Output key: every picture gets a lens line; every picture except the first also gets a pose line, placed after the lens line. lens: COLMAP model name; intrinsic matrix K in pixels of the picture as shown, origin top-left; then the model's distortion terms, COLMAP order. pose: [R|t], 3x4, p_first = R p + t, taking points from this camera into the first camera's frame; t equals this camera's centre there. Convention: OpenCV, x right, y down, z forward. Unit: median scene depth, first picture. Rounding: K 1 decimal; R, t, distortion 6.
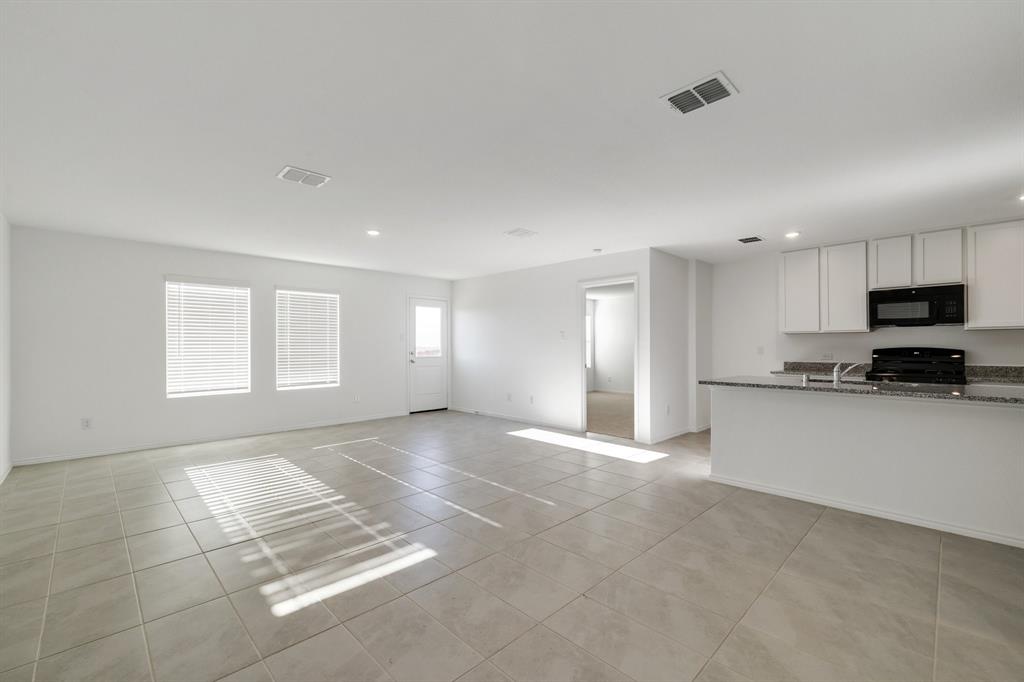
lens RADIAL K [[436.5, 0, 510.4], [0, 436.5, 343.4], [0, 0, 1]] dist [0.000367, 0.001693]
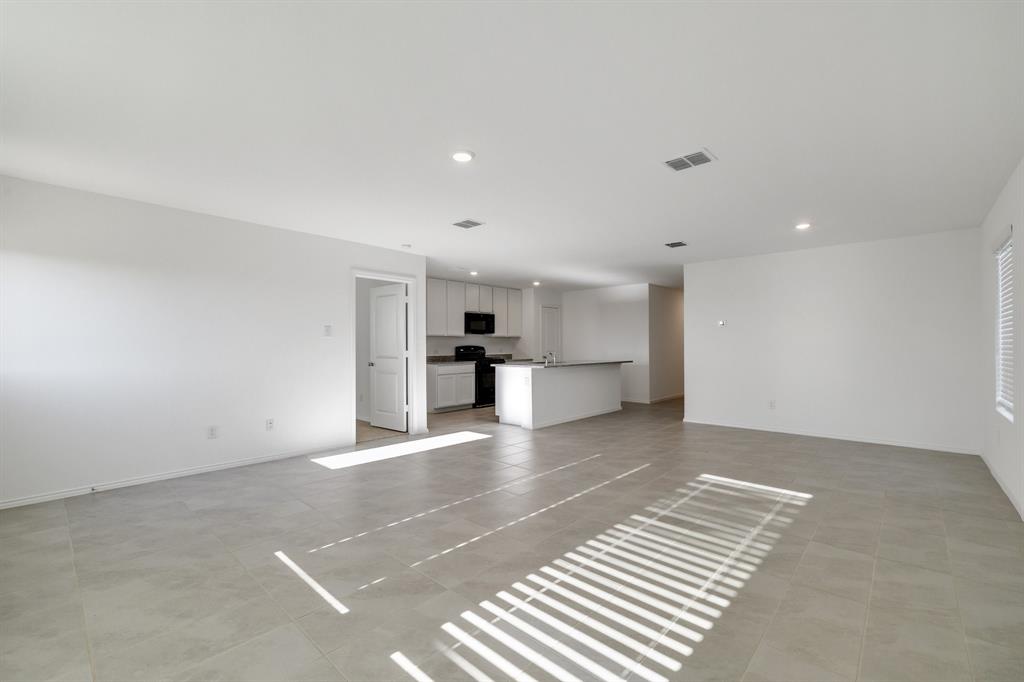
lens RADIAL K [[436.5, 0, 520.4], [0, 436.5, 335.9], [0, 0, 1]] dist [0.000367, 0.001693]
pose [[-0.074099, 0.022445, 0.996998, -0.823597], [-0.005912, 0.999719, -0.022945, 0.008650], [-0.997233, -0.007595, -0.073945, 0.856163]]
